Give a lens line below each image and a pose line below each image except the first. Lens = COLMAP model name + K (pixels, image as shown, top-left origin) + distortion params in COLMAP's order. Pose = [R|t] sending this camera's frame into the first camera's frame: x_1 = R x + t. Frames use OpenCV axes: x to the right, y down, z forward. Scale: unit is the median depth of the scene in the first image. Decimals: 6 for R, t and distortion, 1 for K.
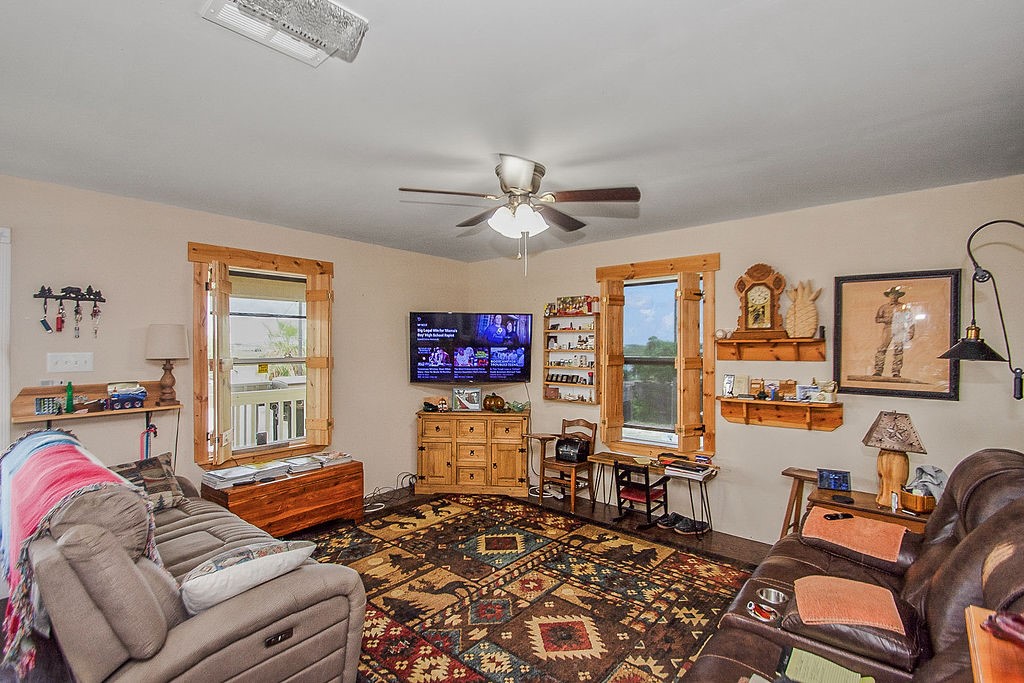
lens RADIAL K [[464.1, 0, 512.0], [0, 464.1, 341.5], [0, 0, 1]] dist [0.000371, -0.017477]
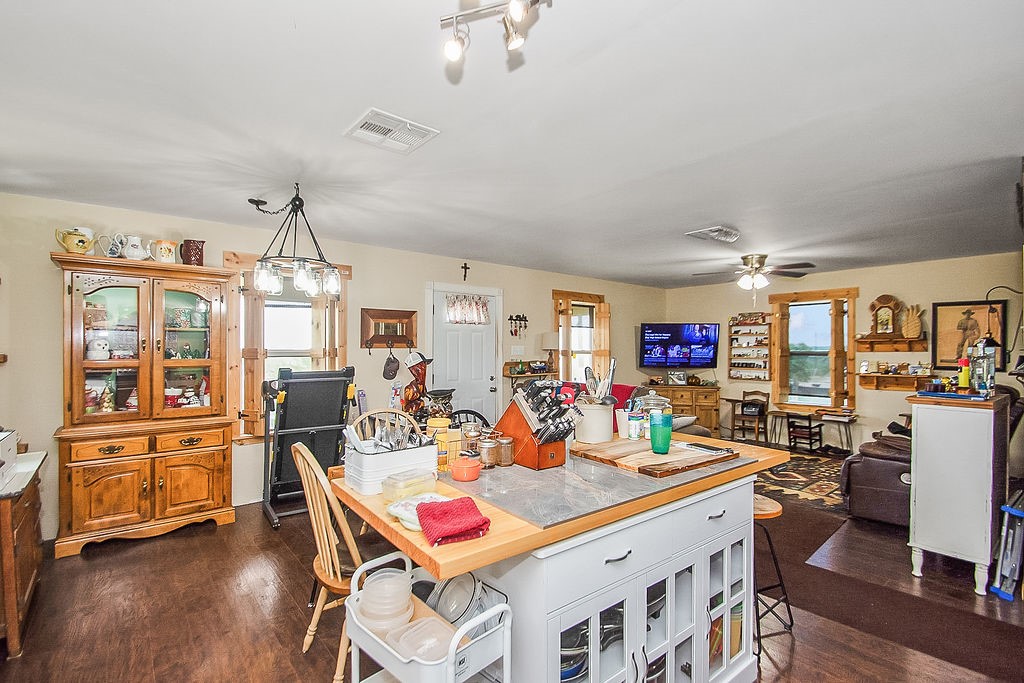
lens RADIAL K [[450.7, 0, 516.1], [0, 450.7, 345.4], [0, 0, 1]] dist [-0.001336, -0.016739]
pose [[0.980949, 0.000423, -0.194266, -0.372320], [-0.000320, 1.000000, 0.000558, 0.013871], [0.194266, -0.000485, 0.980949, -0.682320]]
